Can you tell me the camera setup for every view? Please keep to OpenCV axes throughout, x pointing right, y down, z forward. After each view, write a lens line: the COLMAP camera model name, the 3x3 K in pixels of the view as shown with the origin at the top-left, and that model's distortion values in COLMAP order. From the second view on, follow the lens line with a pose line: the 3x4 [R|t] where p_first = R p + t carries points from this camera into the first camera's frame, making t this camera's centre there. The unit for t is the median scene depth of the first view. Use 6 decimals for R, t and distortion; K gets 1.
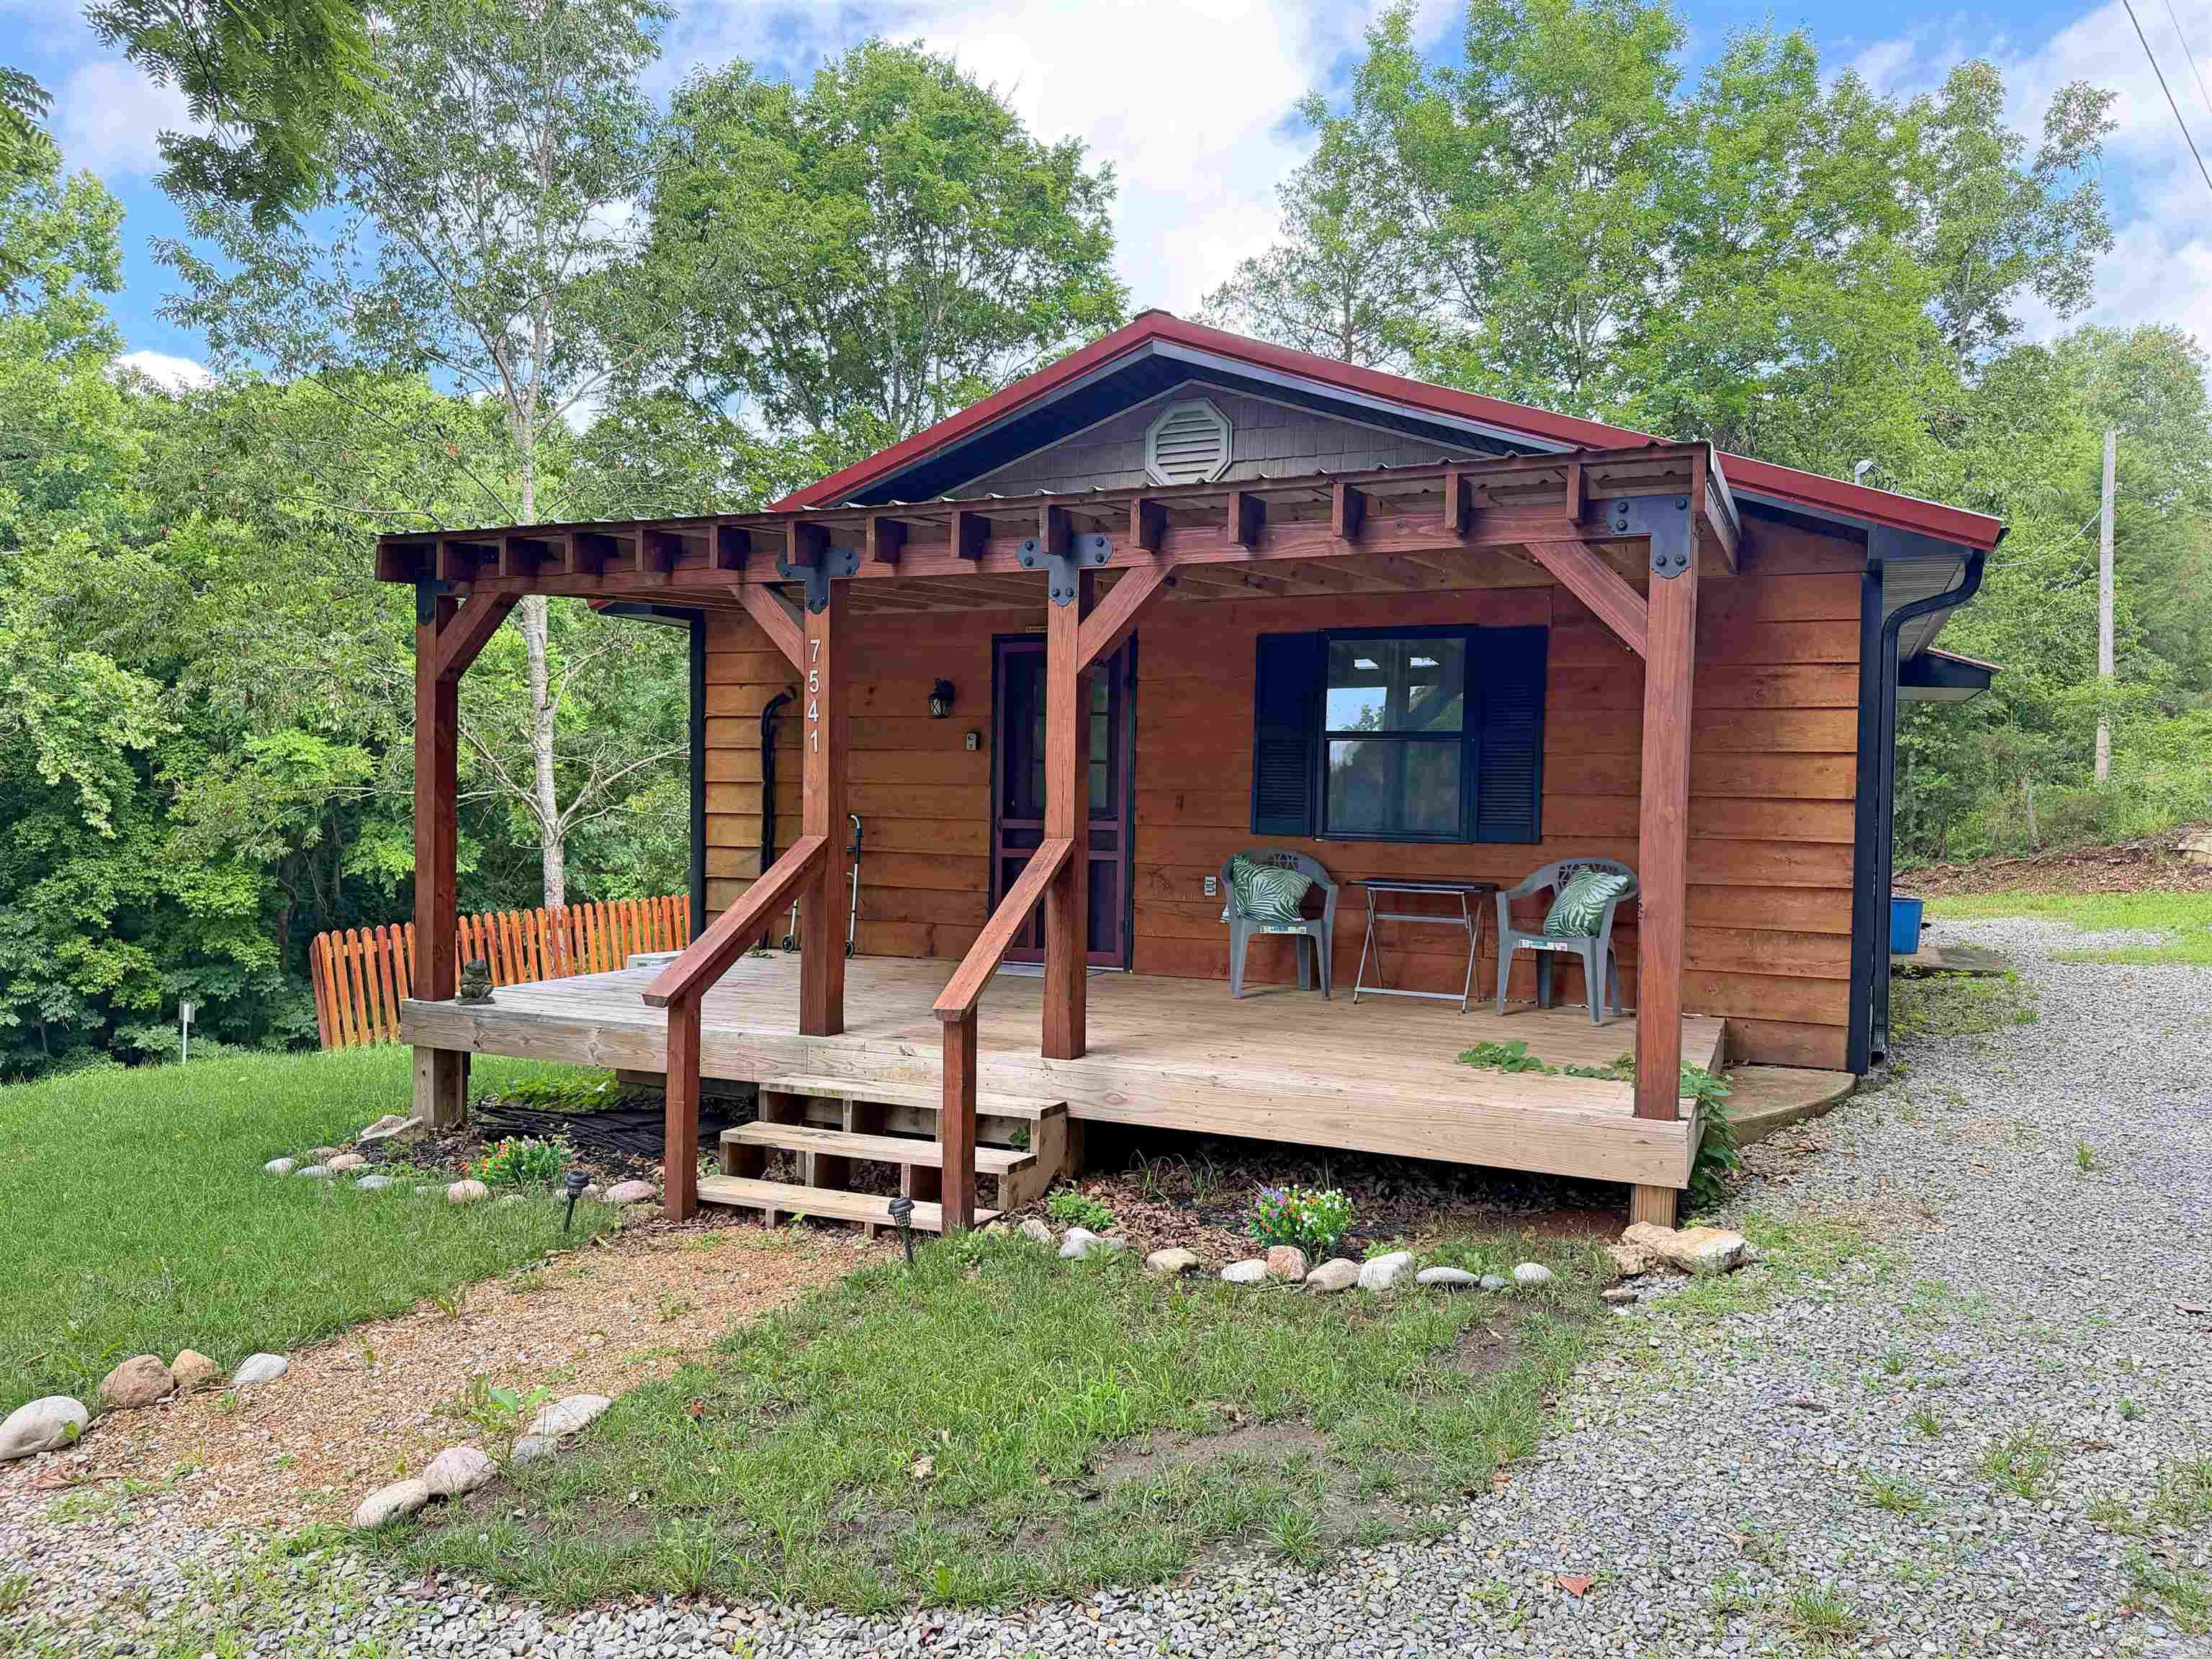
lens RADIAL K [[1552.1, 0, 1106.0], [0, 1552.1, 829.5], [0, 0, 1]] dist [0.074482, -0.090481]
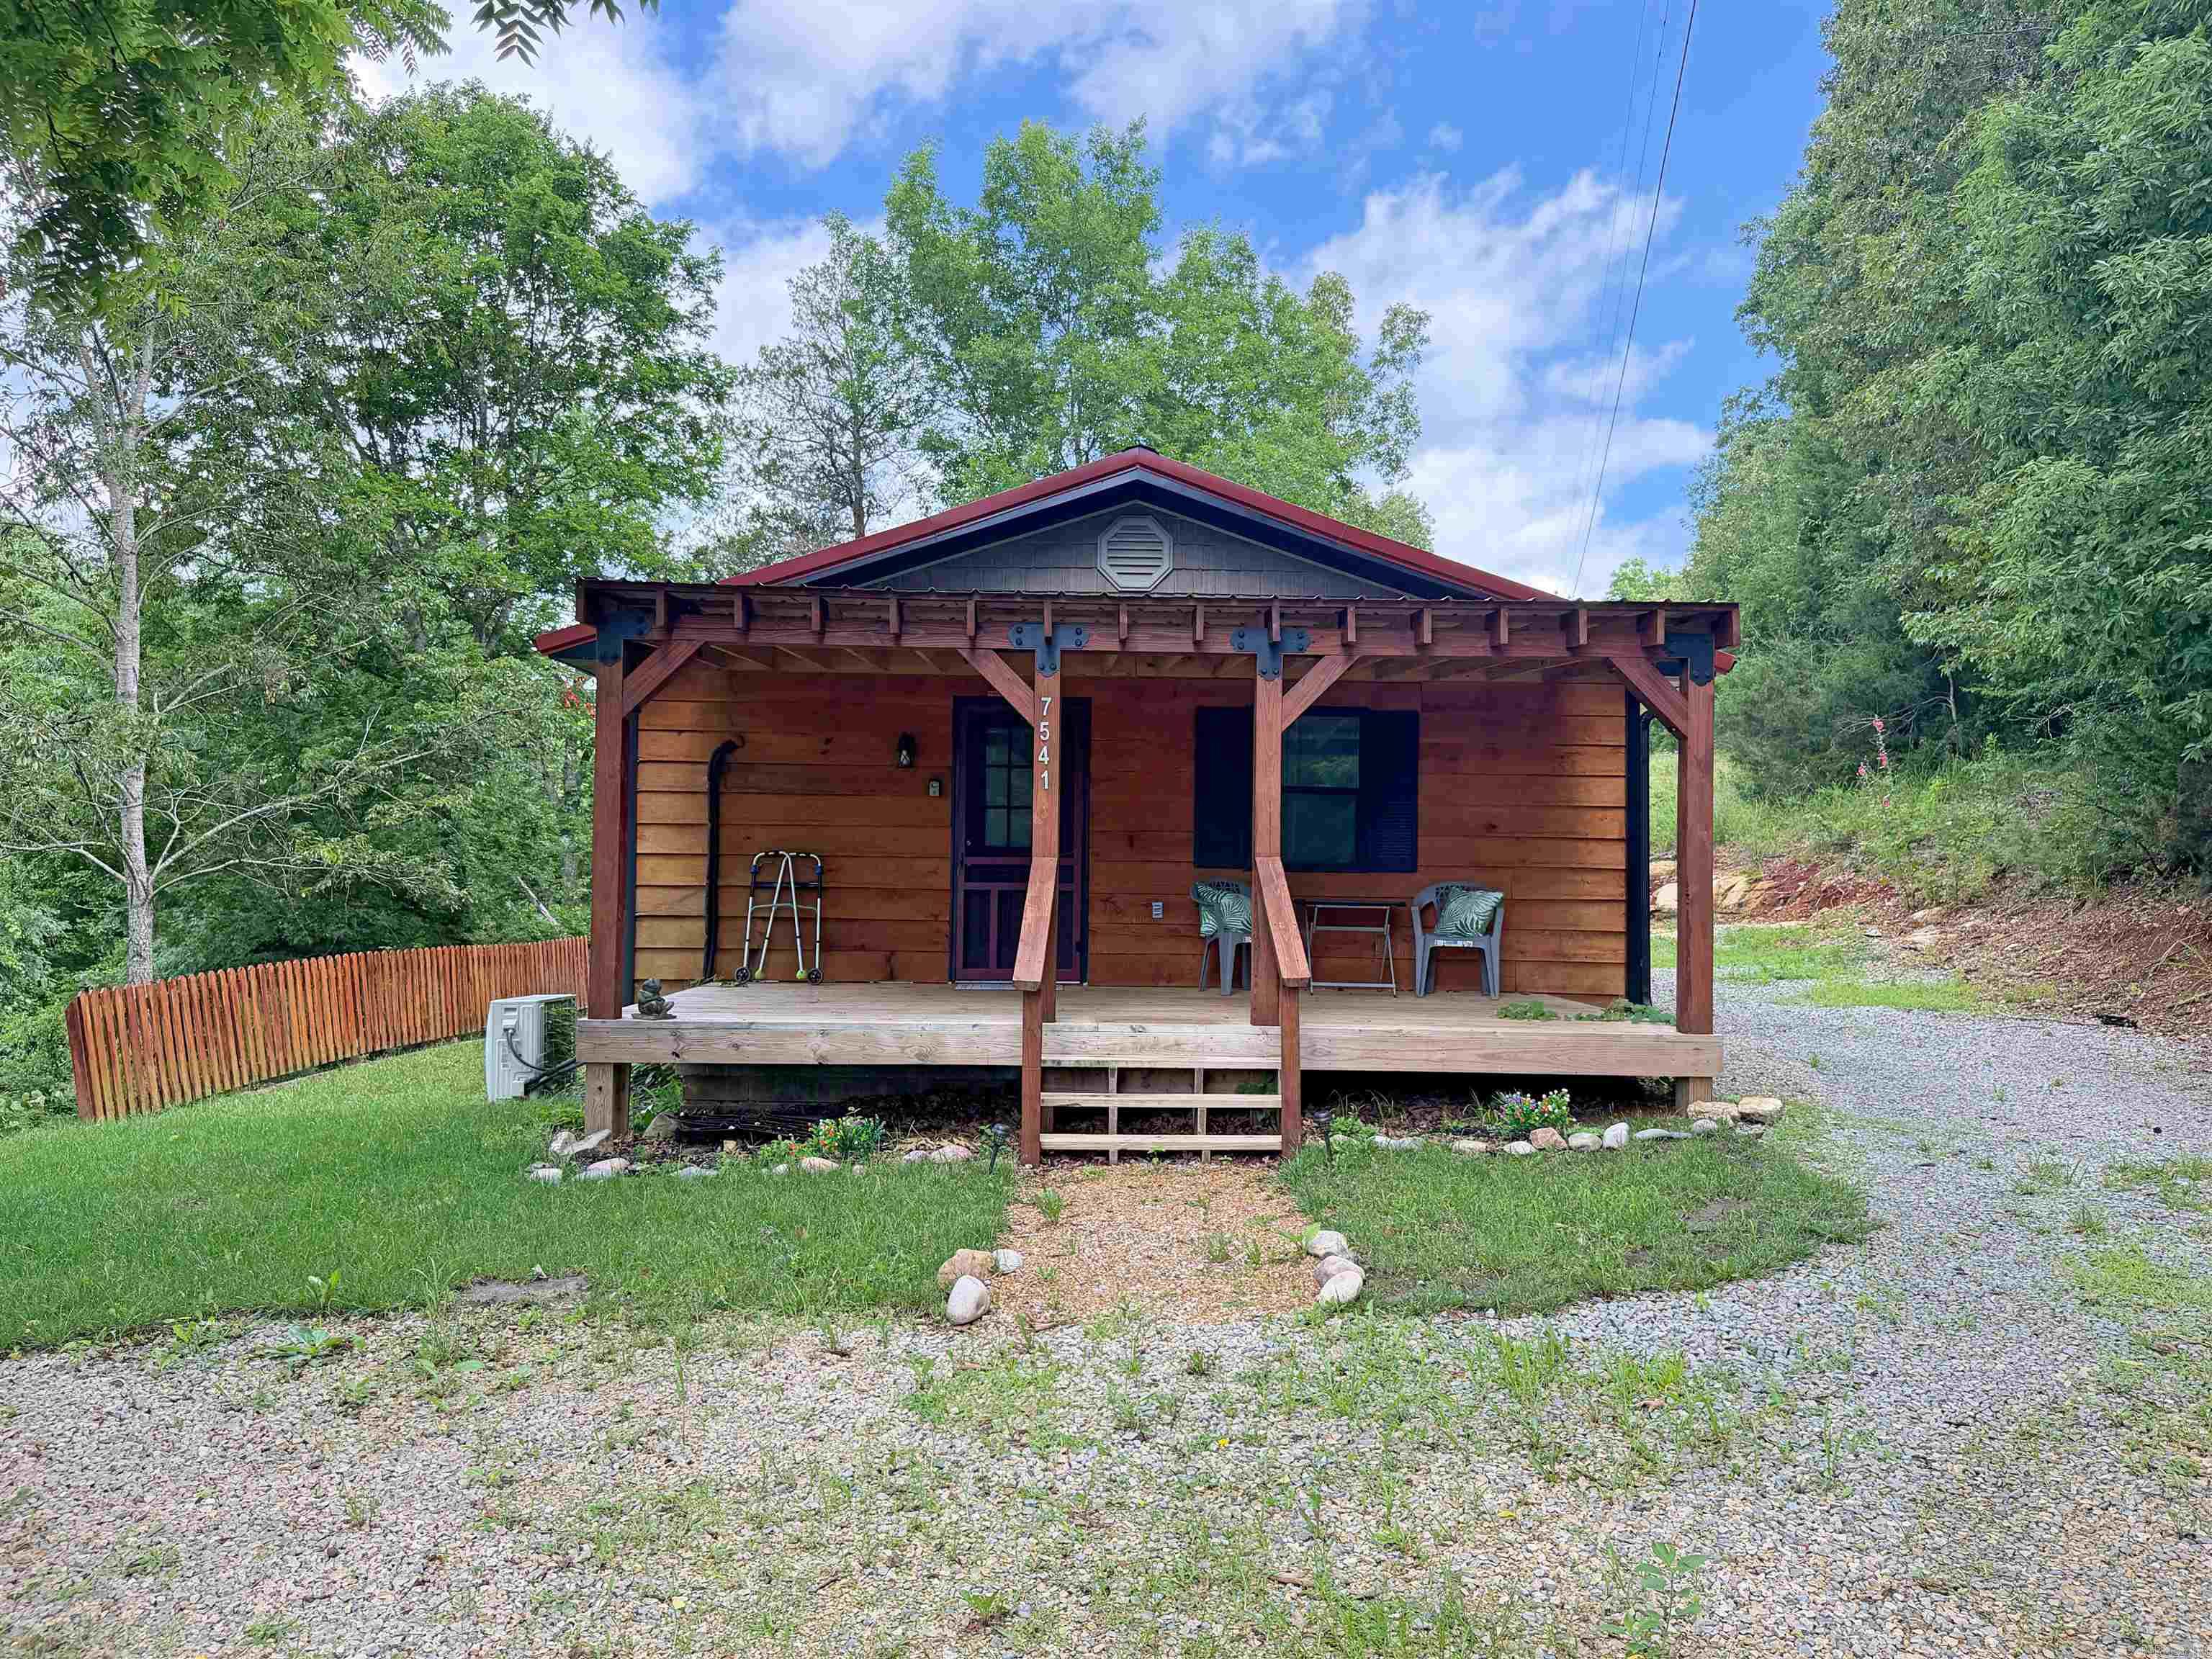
lens RADIAL K [[1552.1, 0, 1106.0], [0, 1552.1, 829.5], [0, 0, 1]] dist [0.074482, -0.090481]
pose [[0.902101, 0.010227, 0.431405, -0.494397], [0.010269, 0.998927, -0.045154, 0.027678], [-0.431404, 0.045164, 0.901028, -0.086909]]
